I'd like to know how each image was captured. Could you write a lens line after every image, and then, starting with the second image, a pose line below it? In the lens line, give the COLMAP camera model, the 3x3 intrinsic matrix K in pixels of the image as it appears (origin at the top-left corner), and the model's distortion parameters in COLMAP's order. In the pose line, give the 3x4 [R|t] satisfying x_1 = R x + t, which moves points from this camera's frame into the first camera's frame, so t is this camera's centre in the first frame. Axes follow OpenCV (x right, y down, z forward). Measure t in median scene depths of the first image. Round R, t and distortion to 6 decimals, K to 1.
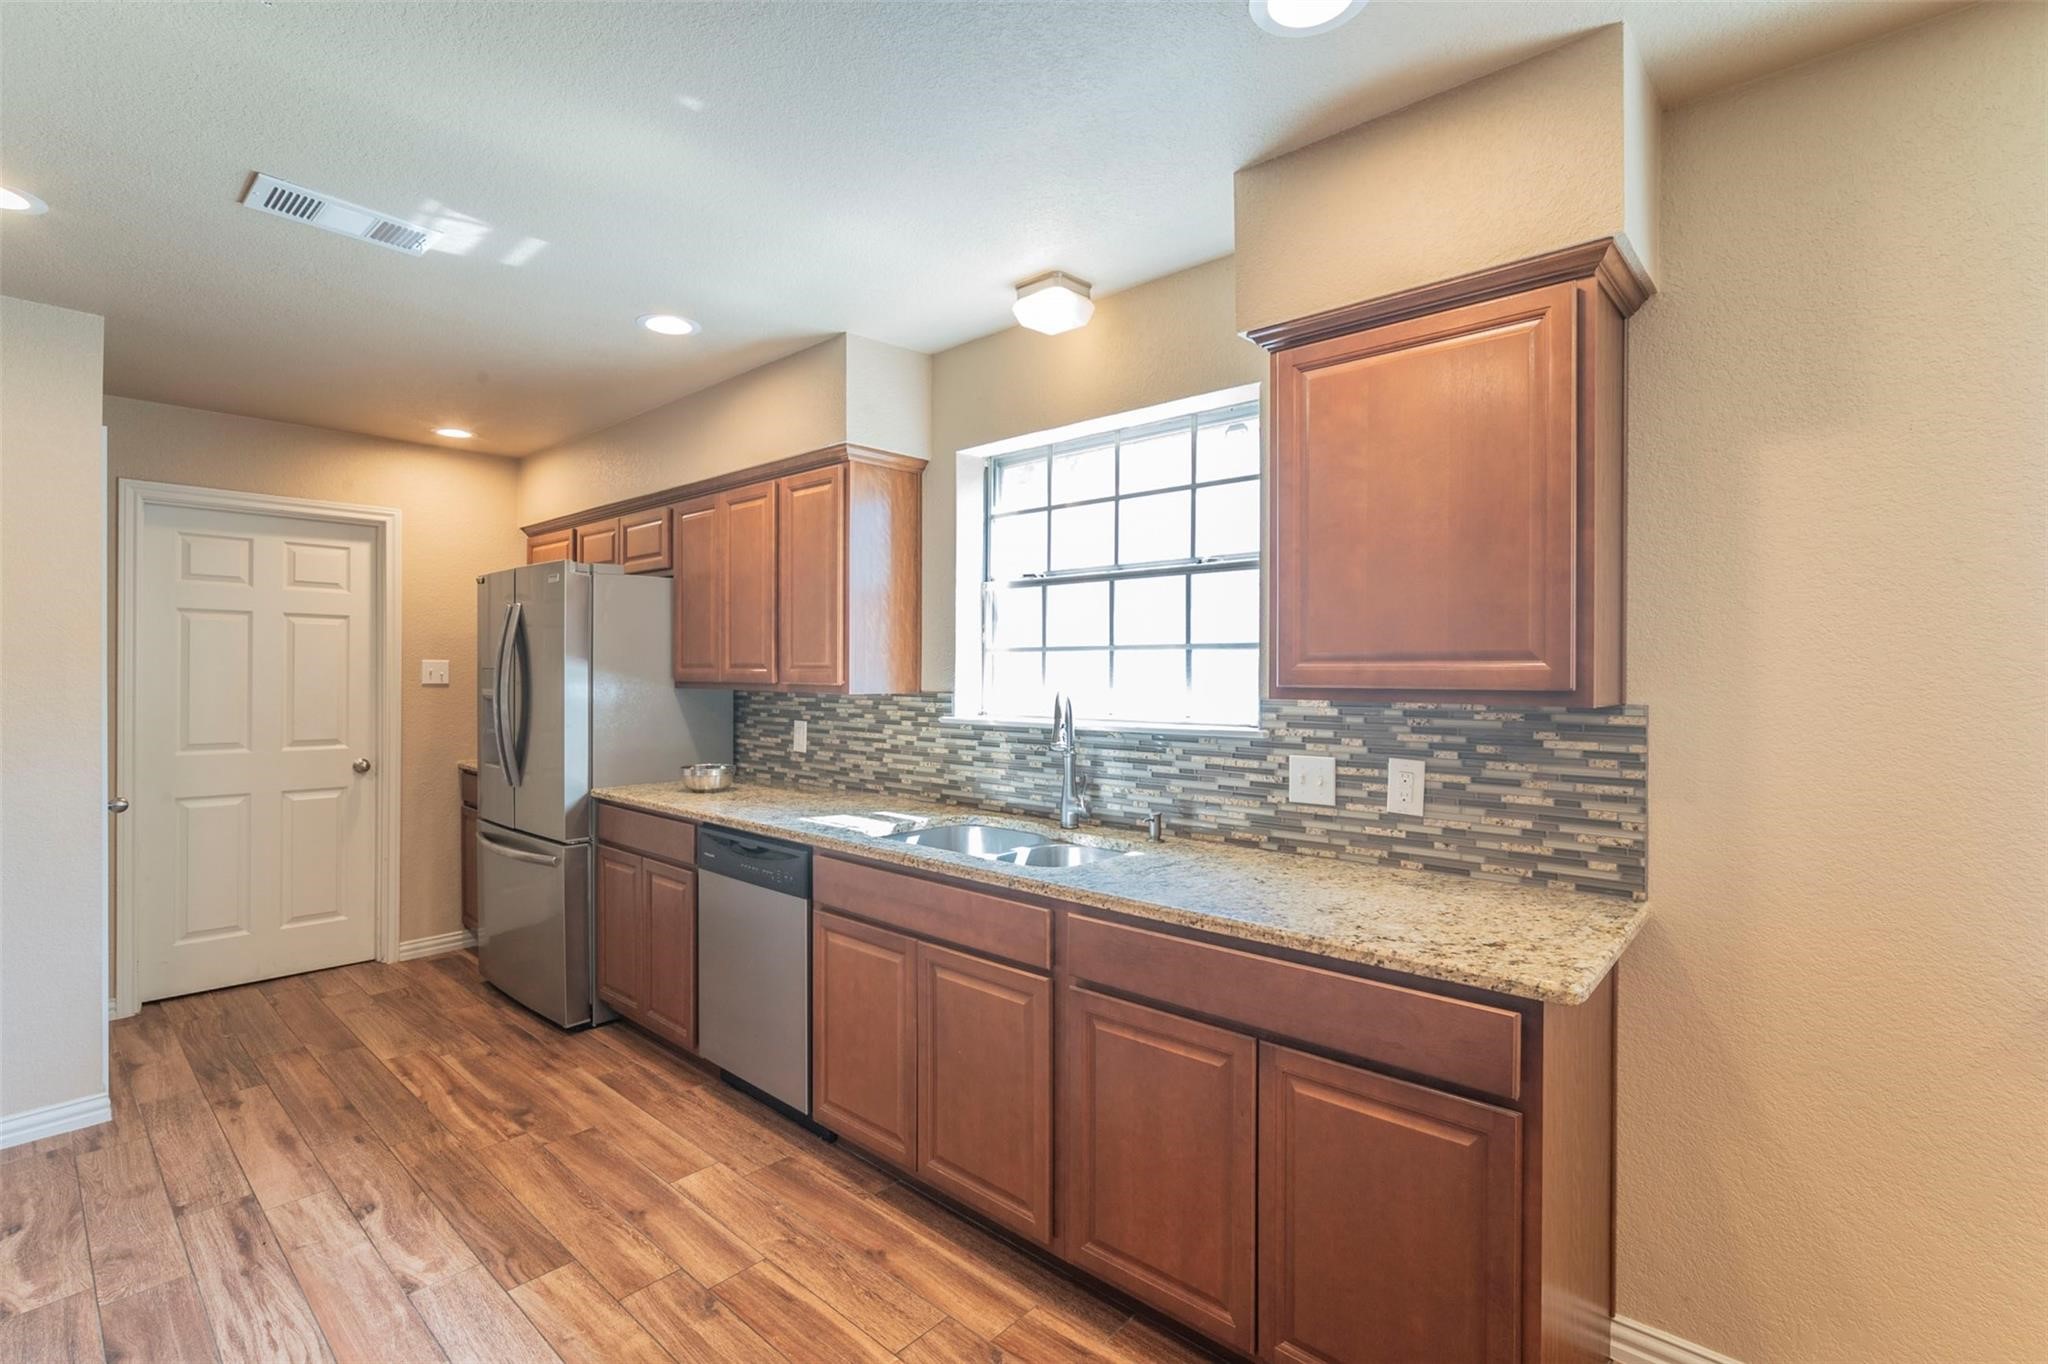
lens RADIAL K [[928.5, 0, 1023.1], [0, 928.5, 679.8], [0, 0, 1]] dist [0.002175, 0.000527]
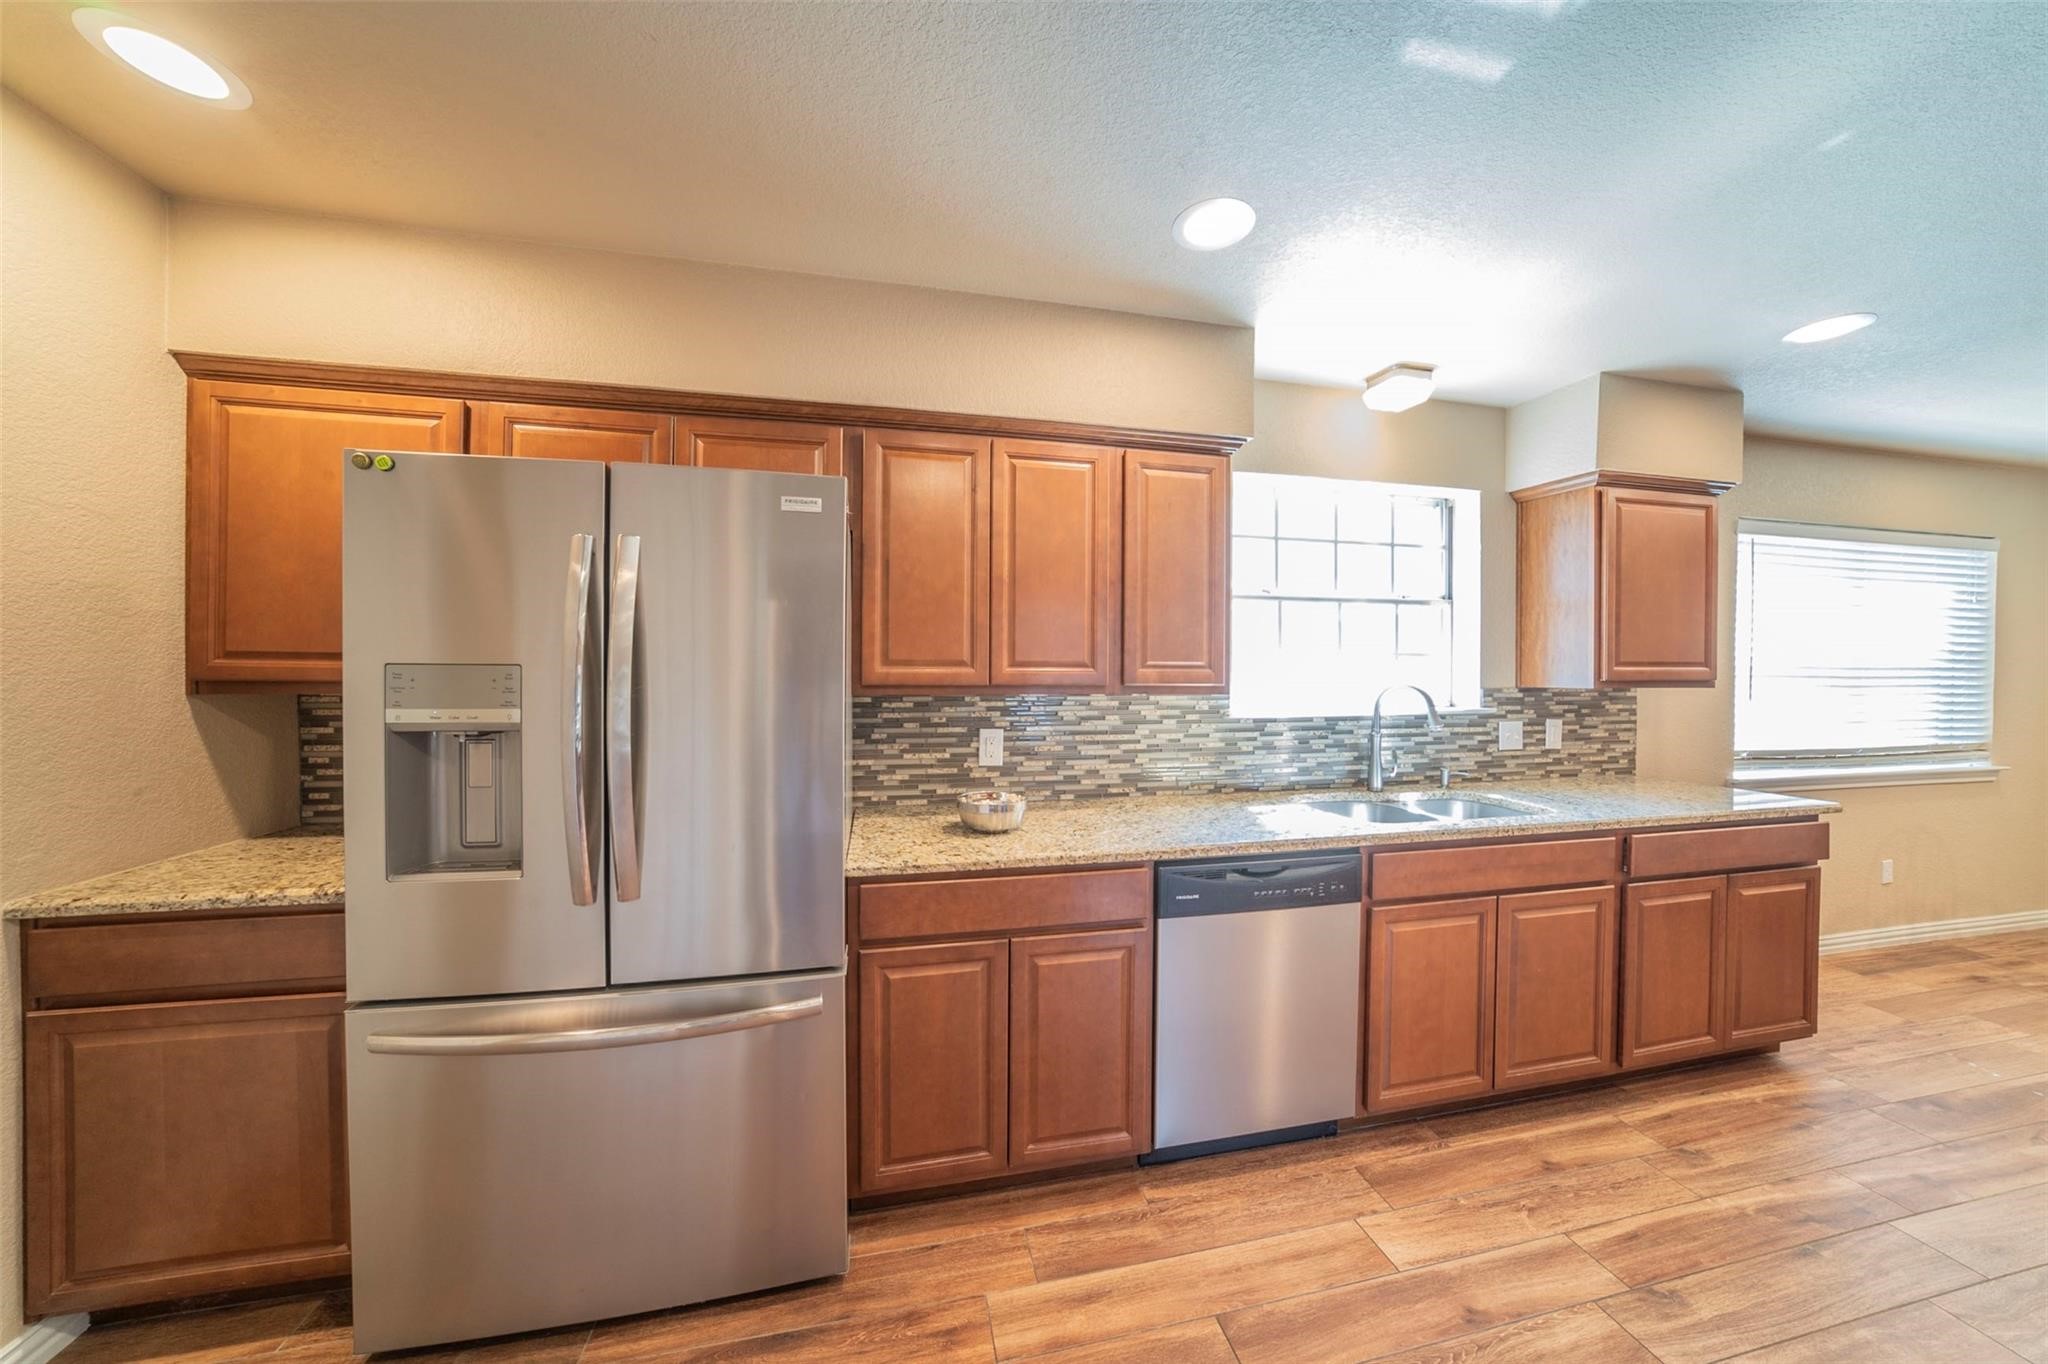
lens RADIAL K [[643.9, 0, 1023.4], [0, 643.9, 682.5], [0, 0, 1]] dist [-0.012600, 0.000369]
pose [[0.587763, -0.014334, 0.808906, -0.908648], [0.006432, 0.999894, 0.013044, -0.007998], [-0.809008, -0.002464, 0.587793, 0.814260]]
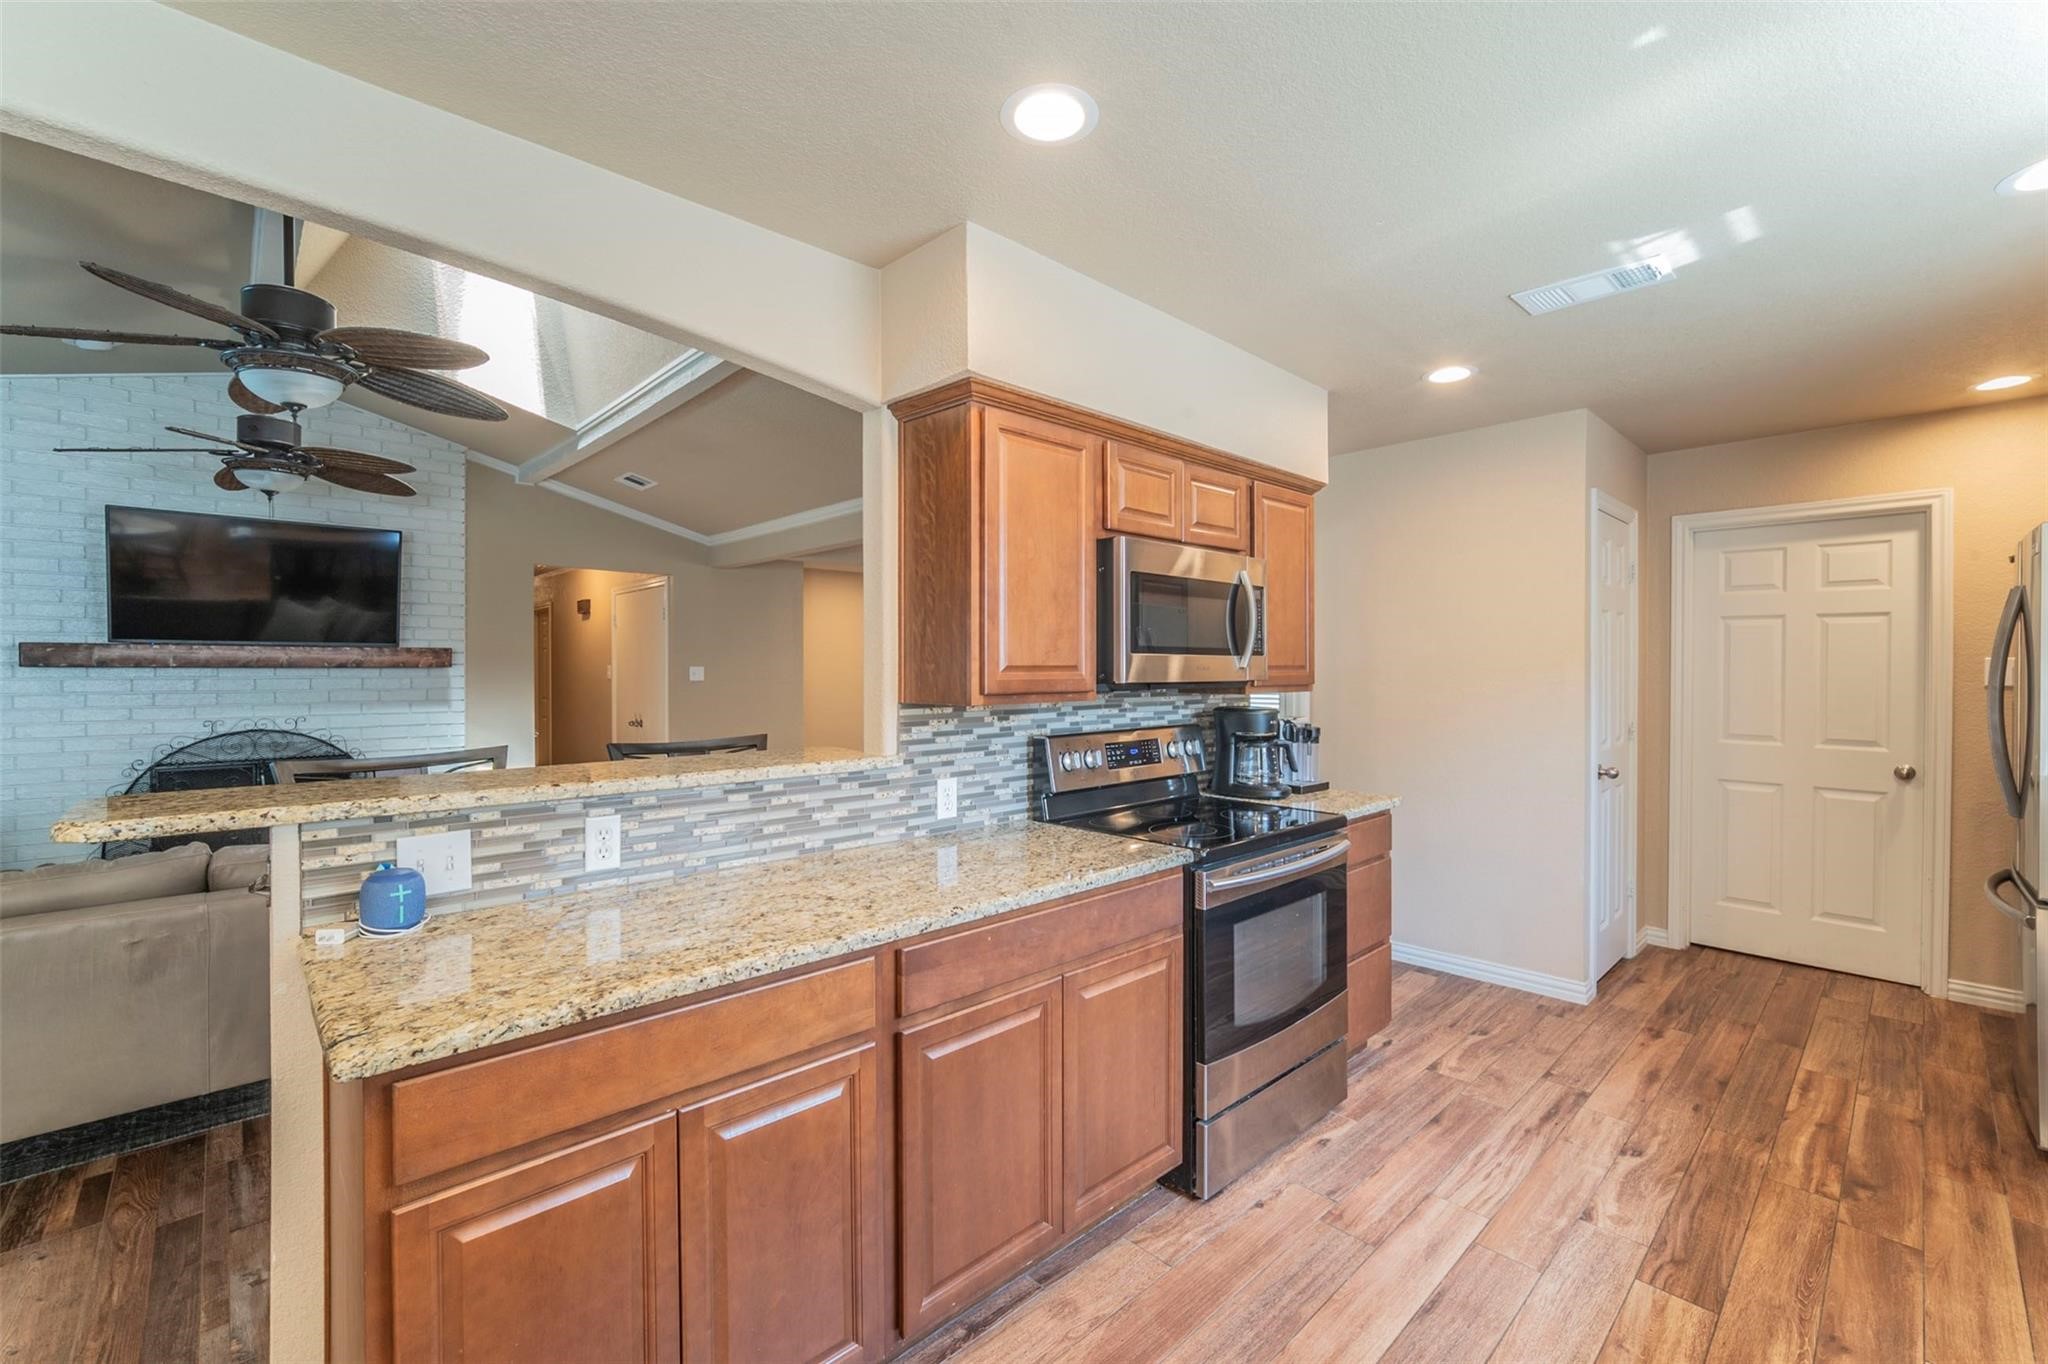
lens RADIAL K [[845.4, 0, 1024.3], [0, 845.4, 667.3], [0, 0, 1]] dist [0.002031, 0.000684]
pose [[-0.076295, -0.004444, -0.997075, 0.307057], [-0.008225, 0.999959, -0.003827, -0.003129], [0.997051, 0.007909, -0.076329, 0.286030]]
